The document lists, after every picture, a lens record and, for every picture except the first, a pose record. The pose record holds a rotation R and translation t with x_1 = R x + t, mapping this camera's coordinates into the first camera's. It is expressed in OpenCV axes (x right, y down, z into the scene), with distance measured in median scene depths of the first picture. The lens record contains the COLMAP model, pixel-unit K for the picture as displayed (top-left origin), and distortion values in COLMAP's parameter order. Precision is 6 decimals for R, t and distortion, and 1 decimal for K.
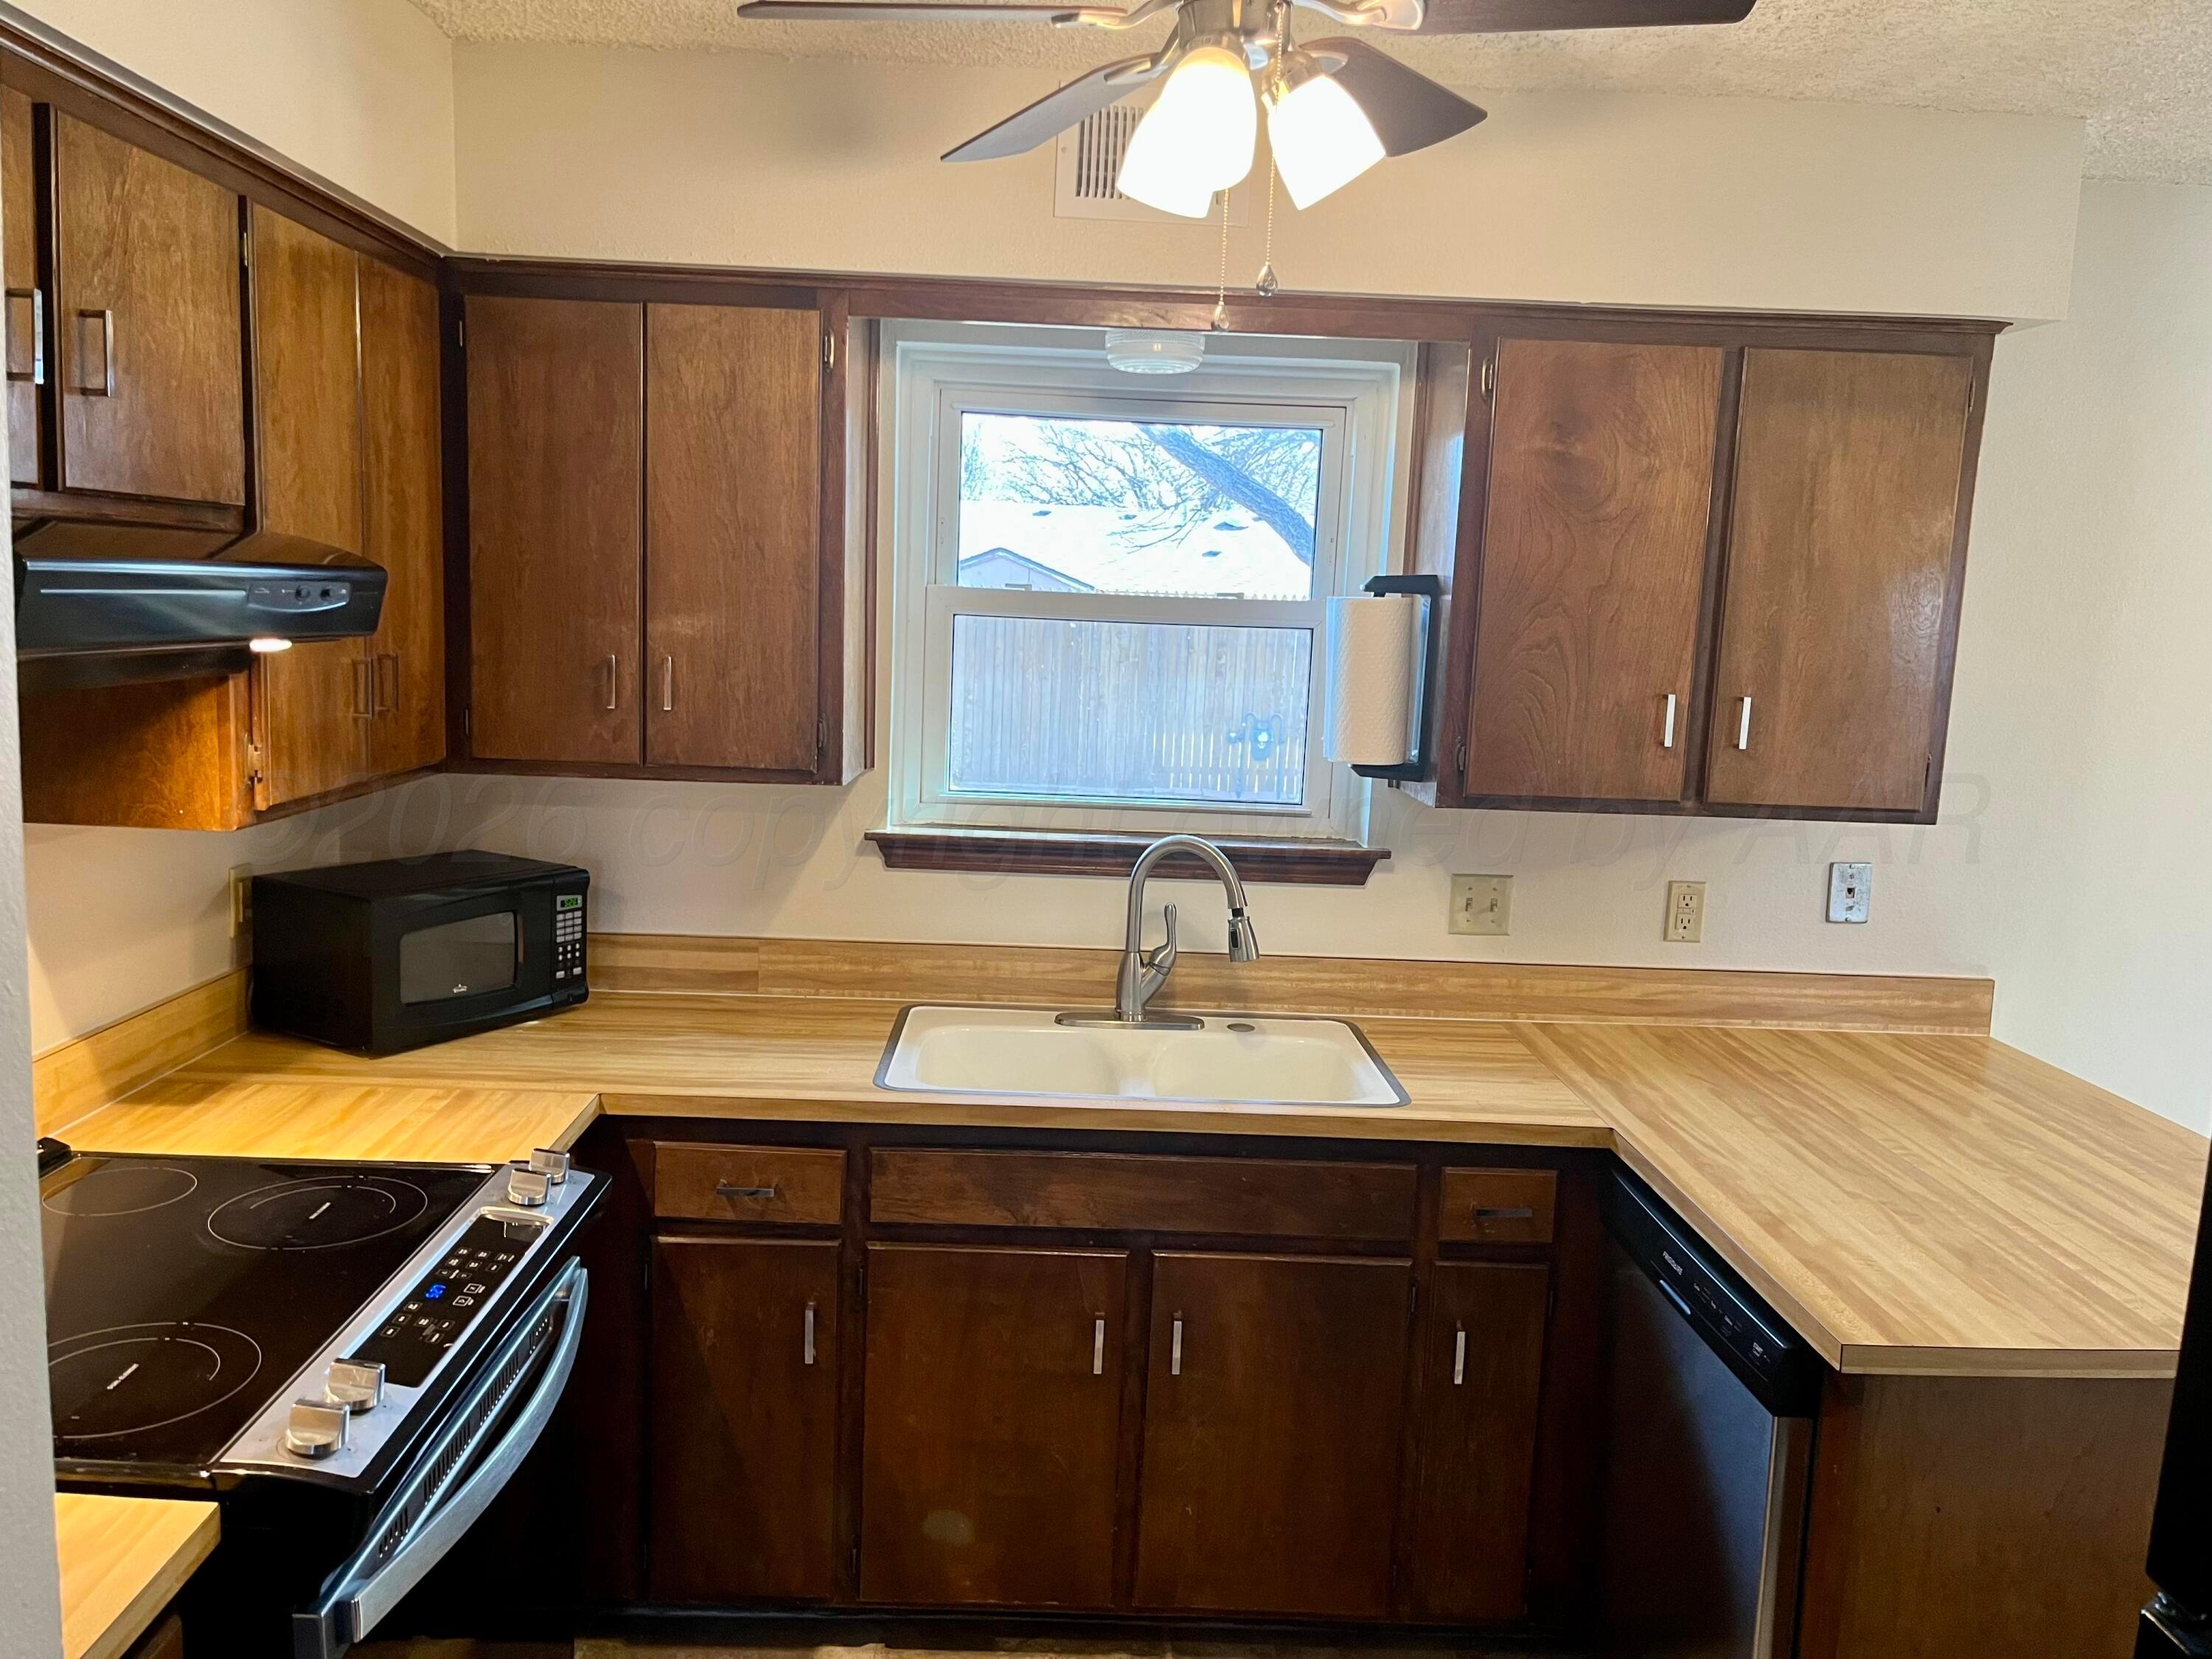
lens RADIAL K [[1700.4, 0, 1102.6], [0, 1700.4, 824.0], [0, 0, 1]] dist [0.041358, -0.009661]
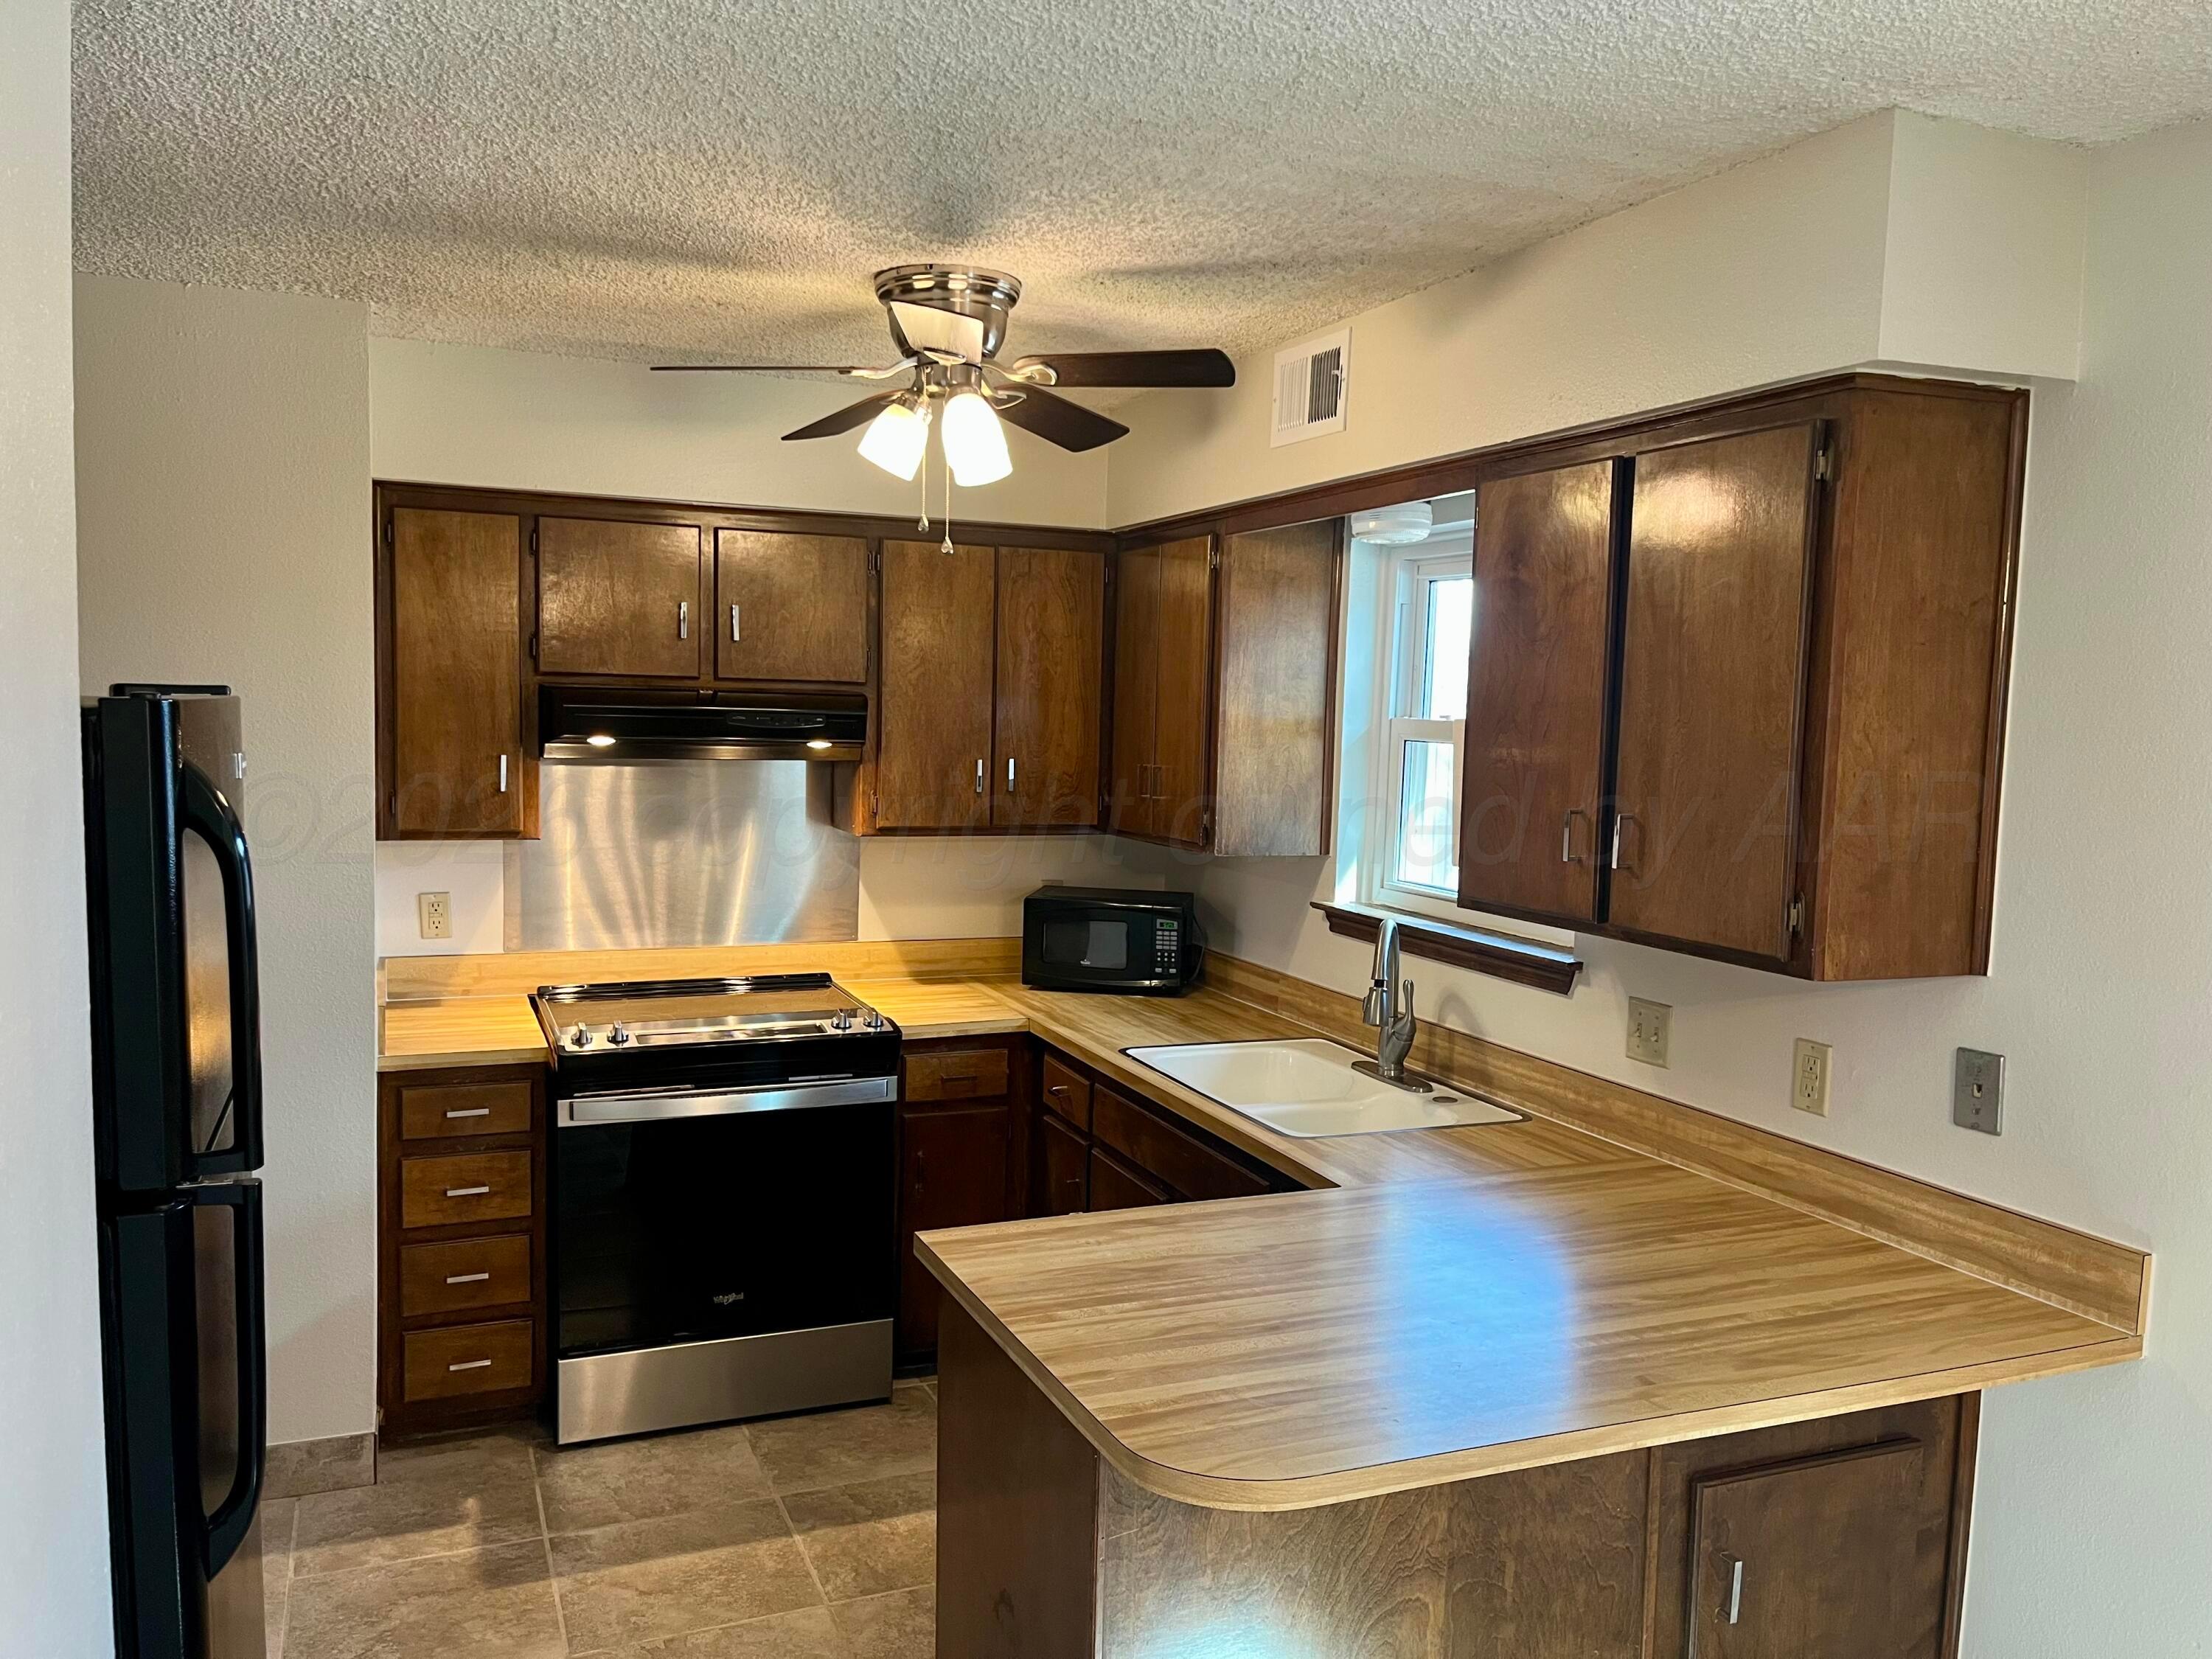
lens RADIAL K [[1700.4, 0, 1108.9], [0, 1700.4, 836.4], [0, 0, 1]] dist [0.041358, -0.009661]
pose [[0.368210, 0.044622, -0.928671, 1.026838], [-0.134918, 0.990839, -0.005885, -0.016322], [0.919901, 0.127462, 0.370857, 0.346419]]
